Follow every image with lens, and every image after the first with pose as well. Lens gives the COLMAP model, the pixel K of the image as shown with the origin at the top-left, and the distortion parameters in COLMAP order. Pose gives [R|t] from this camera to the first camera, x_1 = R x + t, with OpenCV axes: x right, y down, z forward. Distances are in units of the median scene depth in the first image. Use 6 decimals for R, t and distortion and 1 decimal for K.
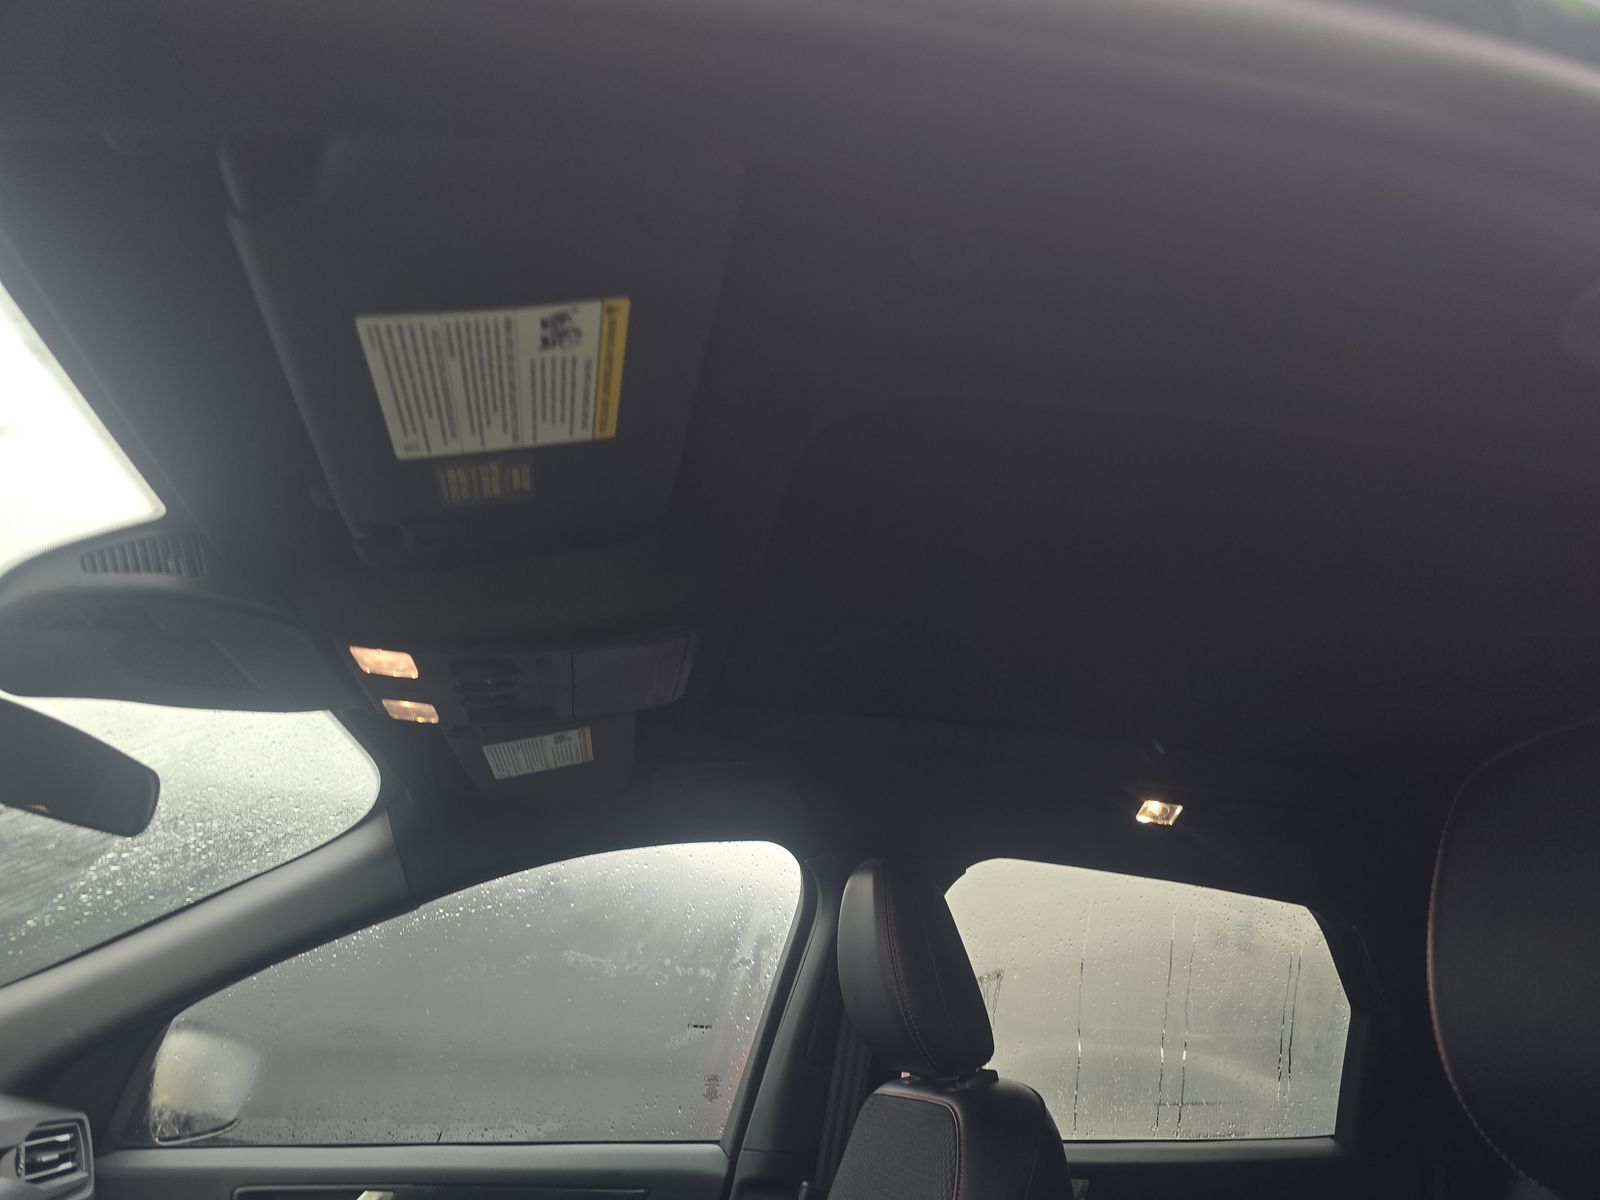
lens RADIAL K [[1088.2, 0, 802.8], [0, 1088.2, 601.0], [0, 0, 1]] dist [0.043293, -0.033670]
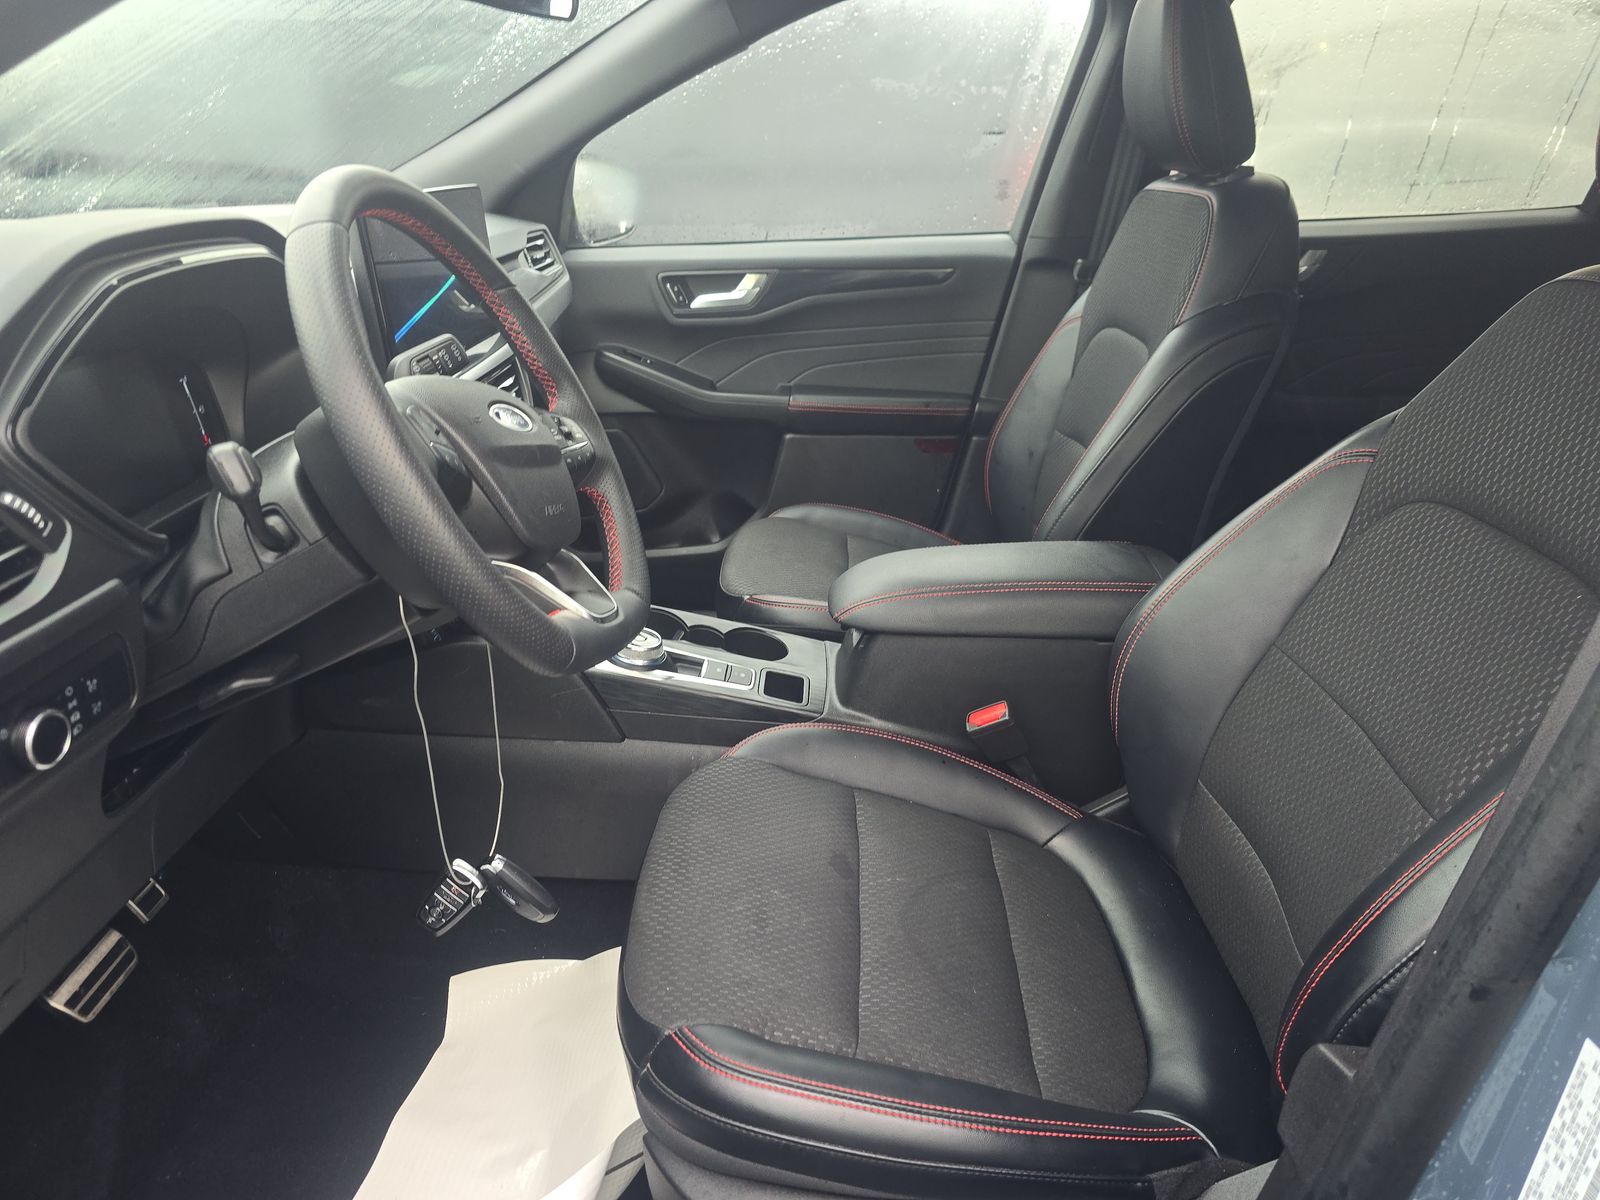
lens RADIAL K [[1088.2, 0, 798.8], [0, 1088.2, 610.7], [0, 0, 1]] dist [0.043293, -0.033670]
pose [[0.972674, 0.047852, -0.227192, -0.006192], [0.127334, 0.708295, 0.694338, -0.091111], [0.194145, -0.704293, 0.682846, -0.186226]]
